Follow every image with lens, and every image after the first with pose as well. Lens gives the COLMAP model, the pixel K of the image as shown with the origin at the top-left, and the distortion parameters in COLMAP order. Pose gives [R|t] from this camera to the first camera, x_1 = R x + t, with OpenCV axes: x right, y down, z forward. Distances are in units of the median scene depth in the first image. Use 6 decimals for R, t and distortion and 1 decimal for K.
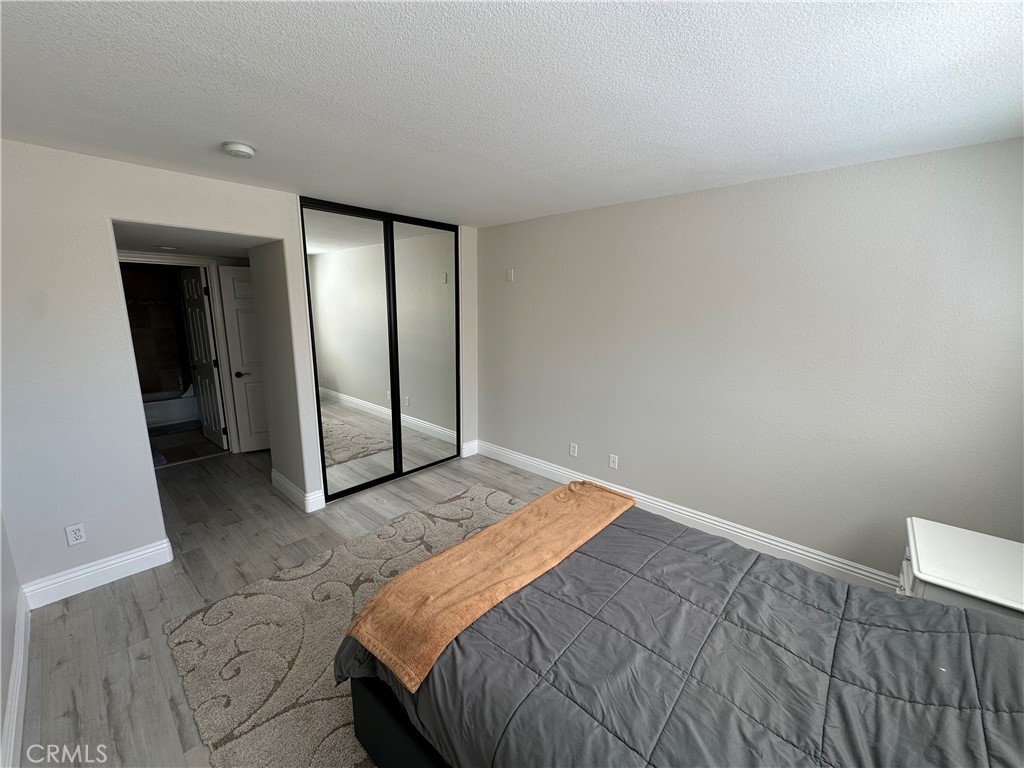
lens RADIAL K [[408.2, 0, 511.5], [0, 408.2, 384.1], [0, 0, 1]] dist [-0.010029, 0.003264]
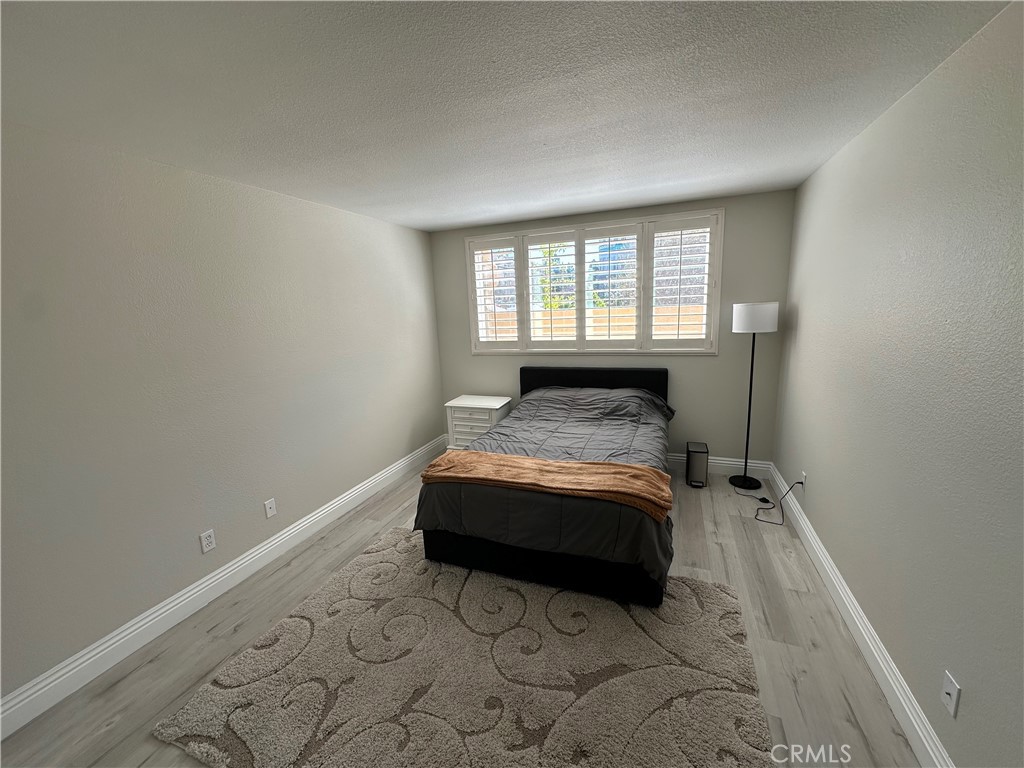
lens RADIAL K [[408.2, 0, 512.8], [0, 408.2, 383.0], [0, 0, 1]] dist [-0.010029, 0.003264]
pose [[-0.364474, -0.173214, 0.914962, -0.649903], [0.220169, 0.938662, 0.265404, -0.154706], [-0.904812, 0.298179, -0.303982, 0.805825]]
